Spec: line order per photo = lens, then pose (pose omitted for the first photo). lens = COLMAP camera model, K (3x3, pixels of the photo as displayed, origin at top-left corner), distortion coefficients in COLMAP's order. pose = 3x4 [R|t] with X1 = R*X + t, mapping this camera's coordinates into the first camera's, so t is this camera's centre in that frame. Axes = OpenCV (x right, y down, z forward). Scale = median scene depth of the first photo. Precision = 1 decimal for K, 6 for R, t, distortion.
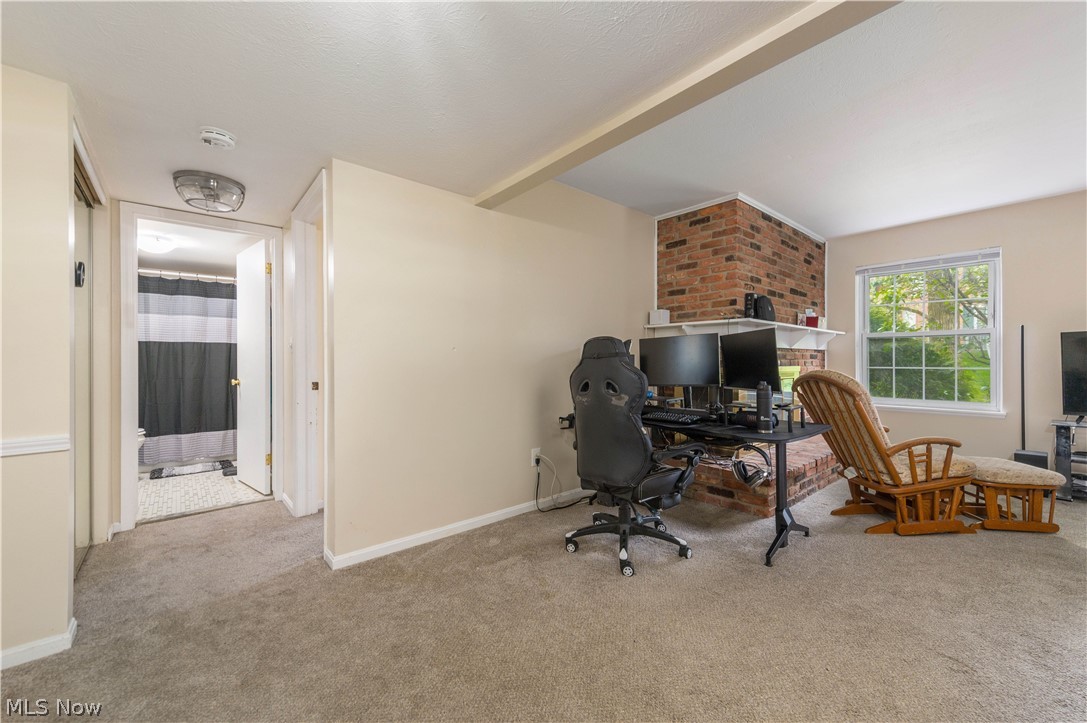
lens RADIAL K [[430.0, 0, 553.3], [0, 430.0, 355.4], [0, 0, 1]] dist [0.002838, 0.000205]
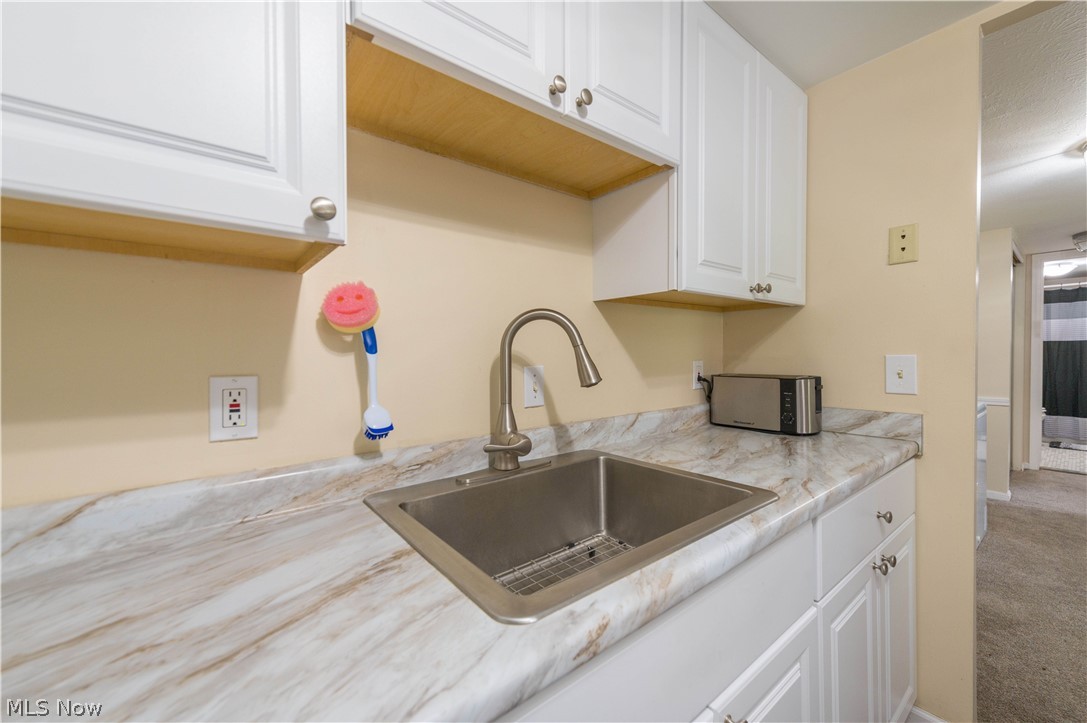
lens RADIAL K [[429.8, 0, 557.8], [0, 429.8, 366.0], [0, 0, 1]] dist [0.009736, -0.000304]
pose [[-0.022286, 0.034503, -0.999156, 0.445900], [0.021020, 0.999200, 0.034036, -0.040342], [0.999531, -0.020243, -0.022994, -0.496940]]
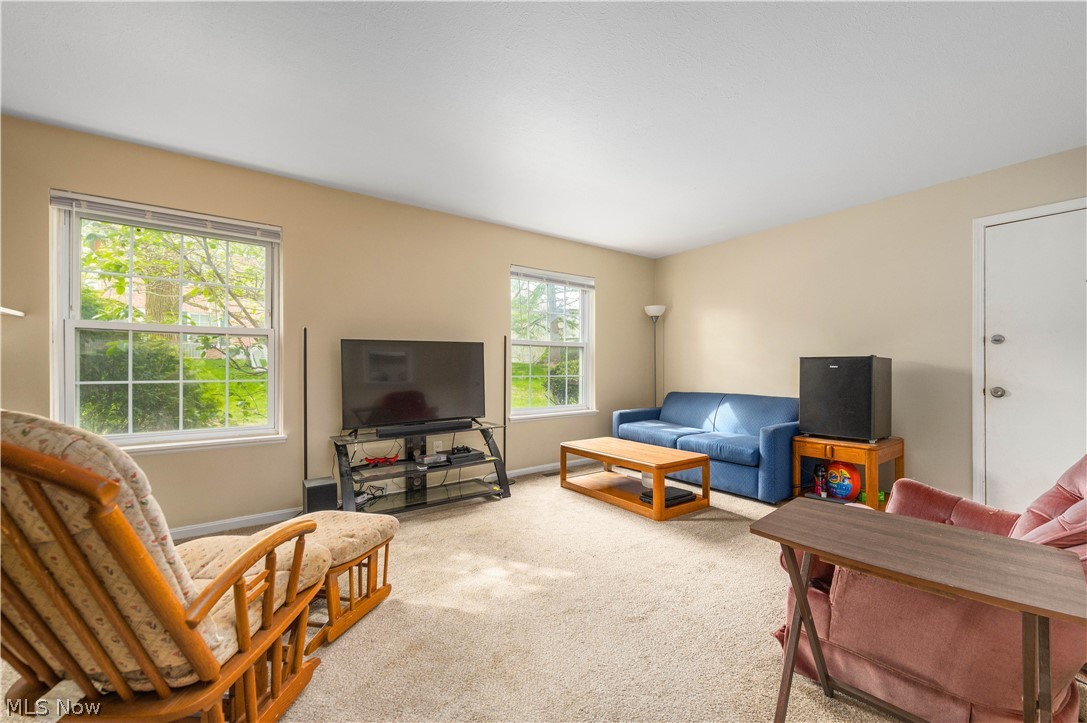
lens RADIAL K [[434.2, 0, 567.1], [0, 434.2, 365.0], [0, 0, 1]] dist [0.021625, -0.009270]
pose [[0.066672, 0.008924, 0.997735, 0.294110], [-0.013977, 0.999870, -0.008010, 0.001524], [-0.997677, -0.013411, 0.066788, 0.463705]]
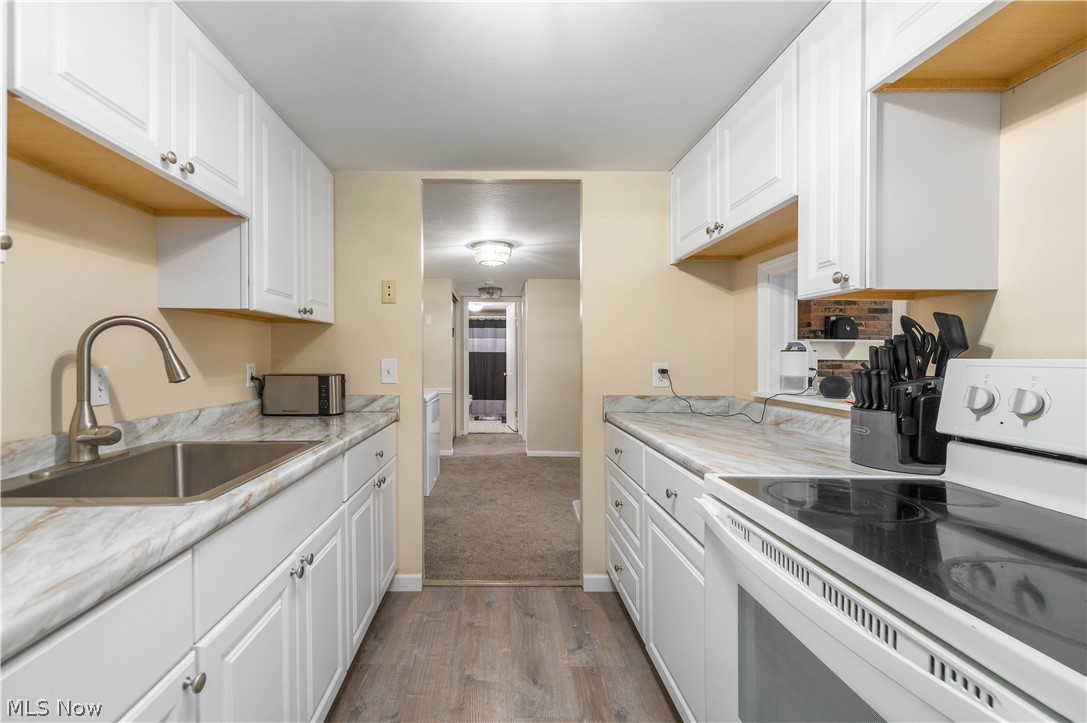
lens RADIAL K [[456.3, 0, 501.1], [0, 456.3, 365.0], [0, 0, 1]] dist [0.013293, -0.000061]
pose [[0.760196, 0.020270, -0.649377, 0.602498], [-0.001689, 0.999571, 0.029224, -0.042246], [0.649691, -0.021119, 0.759905, -0.593935]]
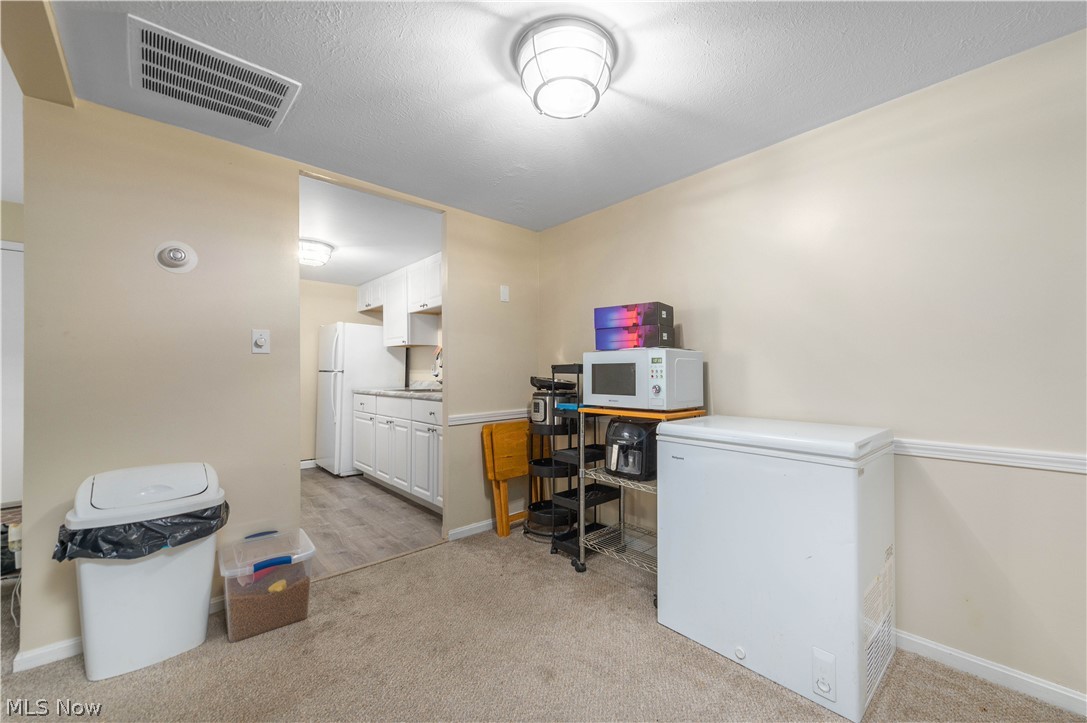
lens RADIAL K [[429.8, 0, 557.8], [0, 429.8, 366.0], [0, 0, 1]] dist [0.009736, -0.000304]
pose [[-0.999223, 0.009891, -0.038143, -0.088080], [0.010733, 0.999702, -0.021945, 0.006218], [0.037914, -0.022338, -0.999031, 0.624820]]
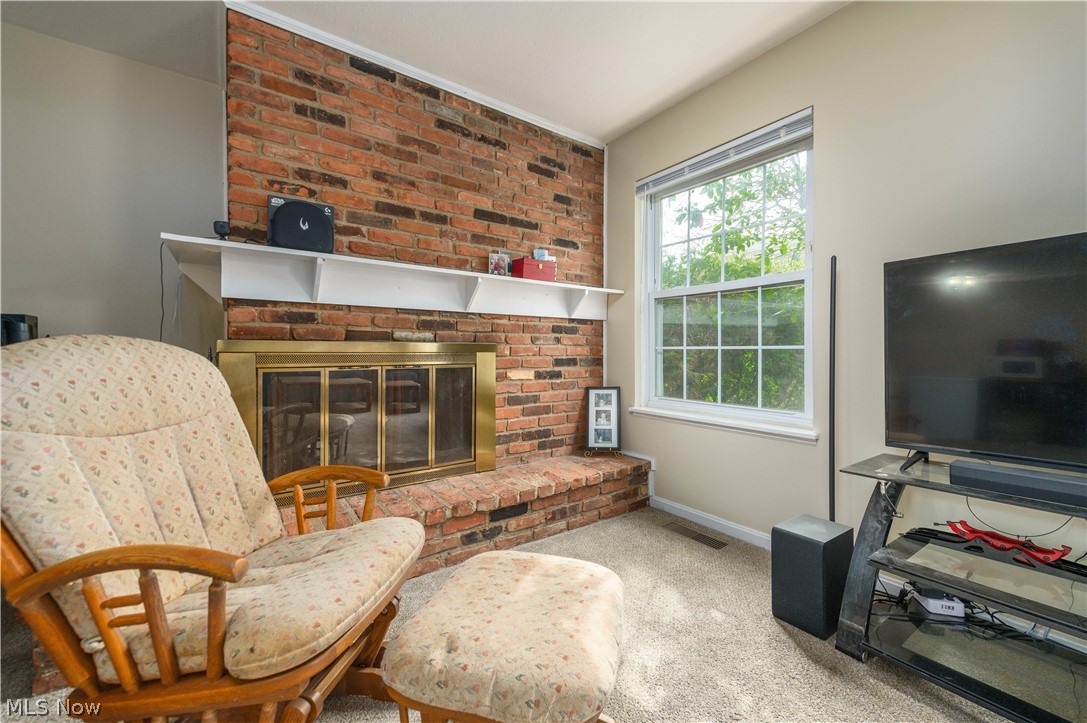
lens RADIAL K [[423.3, 0, 558.1], [0, 423.3, 353.4], [0, 0, 1]] dist [-0.001991, -0.000445]
pose [[0.996355, 0.005889, -0.085097, 0.849686], [-0.004285, 0.999810, 0.019020, 0.032850], [0.085193, -0.018586, 0.996191, 0.520740]]
